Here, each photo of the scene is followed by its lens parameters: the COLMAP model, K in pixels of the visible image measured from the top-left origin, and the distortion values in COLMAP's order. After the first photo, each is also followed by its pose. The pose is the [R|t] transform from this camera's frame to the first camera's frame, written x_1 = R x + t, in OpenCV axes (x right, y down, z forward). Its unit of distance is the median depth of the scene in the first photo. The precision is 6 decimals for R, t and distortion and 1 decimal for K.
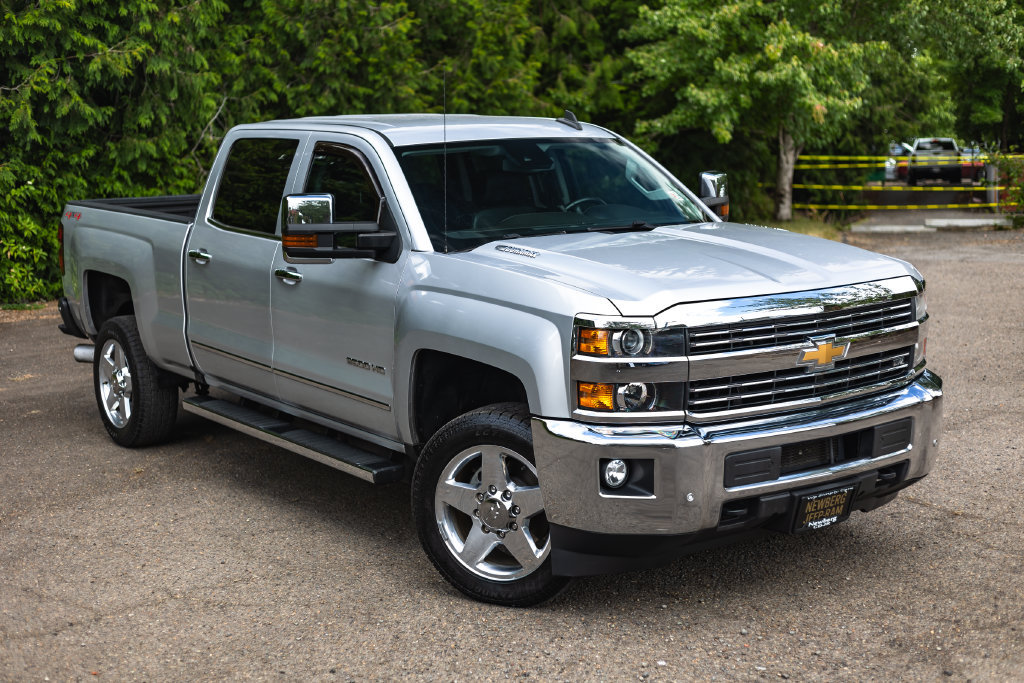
lens RADIAL K [[1513.9, 0, 501.6], [0, 1513.9, 342.2], [0, 0, 1]] dist [0.013305, 0.000000]
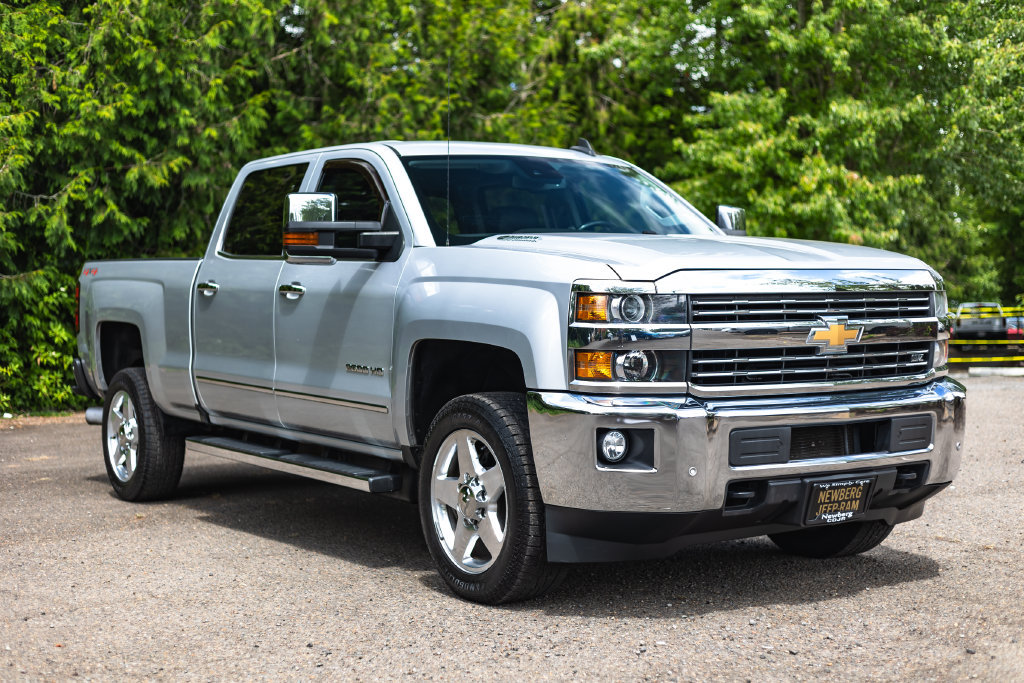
lens RADIAL K [[1513.9, 0, 488.8], [0, 1513.9, 336.7], [0, 0, 1]] dist [0.013305, 0.000000]
pose [[0.999197, 0.009731, -0.038879, 0.027833], [-0.014457, 0.992278, -0.123186, 0.114989], [0.037380, 0.123649, 0.991622, 0.039123]]
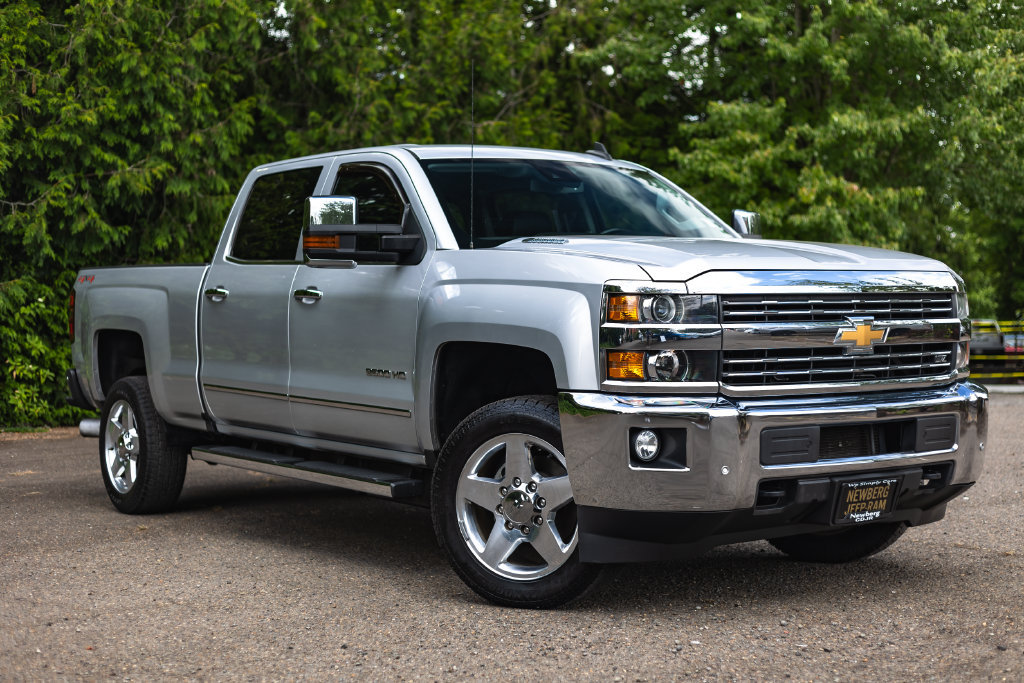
lens RADIAL K [[1583.8, 0, 525.2], [0, 1583.8, 313.6], [0, 0, 1]] dist [0.014384, 0.000000]
pose [[0.999948, 0.010032, -0.001612, -0.000226], [-0.010160, 0.988625, -0.150061, 0.130067], [0.000089, 0.150070, 0.988675, 0.001486]]
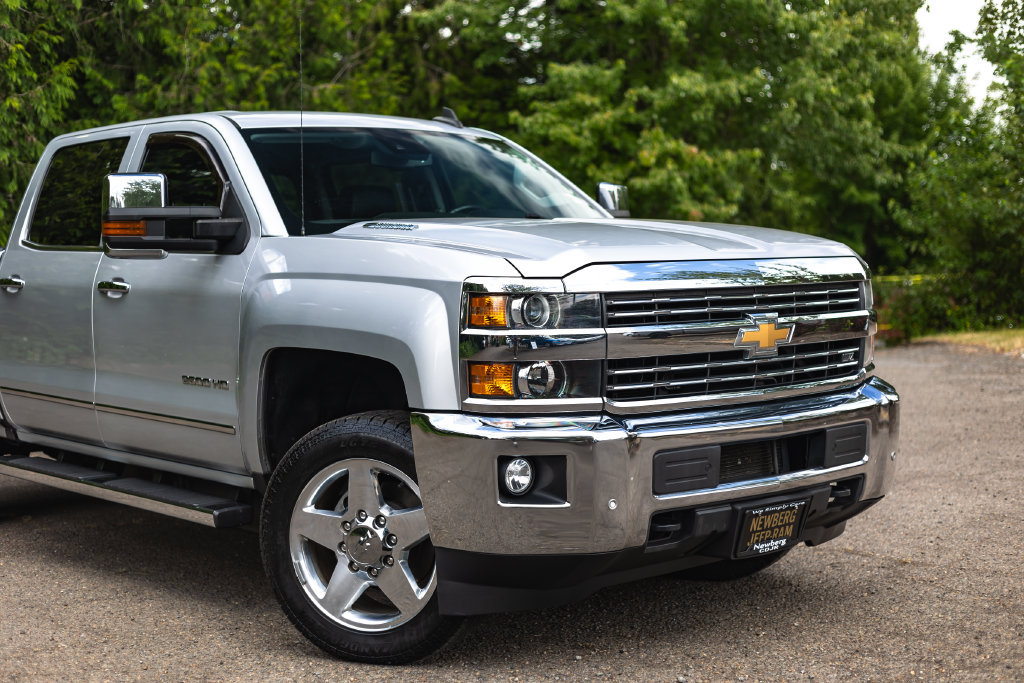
lens RADIAL K [[1513.9, 0, 506.2], [0, 1513.9, 341.0], [0, 0, 1]] dist [0.013305, 0.000000]
pose [[0.995869, -0.008092, 0.090445, -0.001596], [0.017438, 0.994527, -0.103019, 0.081948], [-0.089116, 0.104170, 0.990559, 0.175670]]
